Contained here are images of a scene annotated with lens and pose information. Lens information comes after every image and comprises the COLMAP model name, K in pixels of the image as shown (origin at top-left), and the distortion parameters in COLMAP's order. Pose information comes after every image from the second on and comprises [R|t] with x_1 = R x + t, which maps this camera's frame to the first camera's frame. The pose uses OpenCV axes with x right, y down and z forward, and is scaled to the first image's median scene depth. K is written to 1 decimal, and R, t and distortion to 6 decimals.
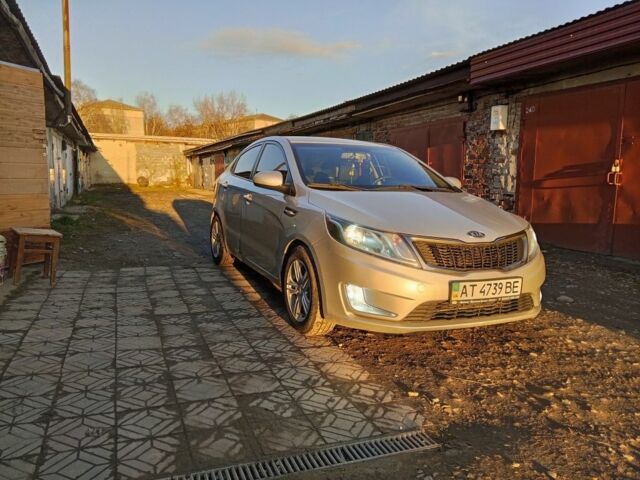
lens RADIAL K [[497.5, 0, 320.0], [0, 497.5, 240.2], [0, 0, 1]] dist [-0.001216, -0.005775]
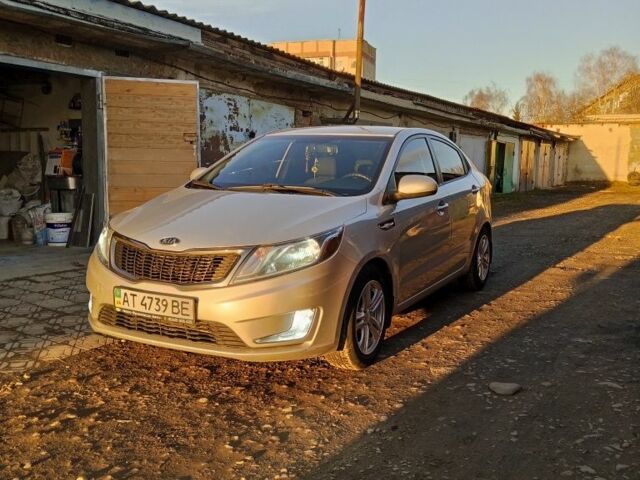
lens RADIAL K [[653.7, 0, 319.7], [0, 653.7, 240.5], [0, 0, 1]] dist [0.030903, 0.000000]
pose [[0.603709, 0.083812, -0.792787, 1.404178], [-0.101692, 0.994430, 0.027690, -0.072281], [0.790692, 0.063903, 0.608870, 0.520951]]
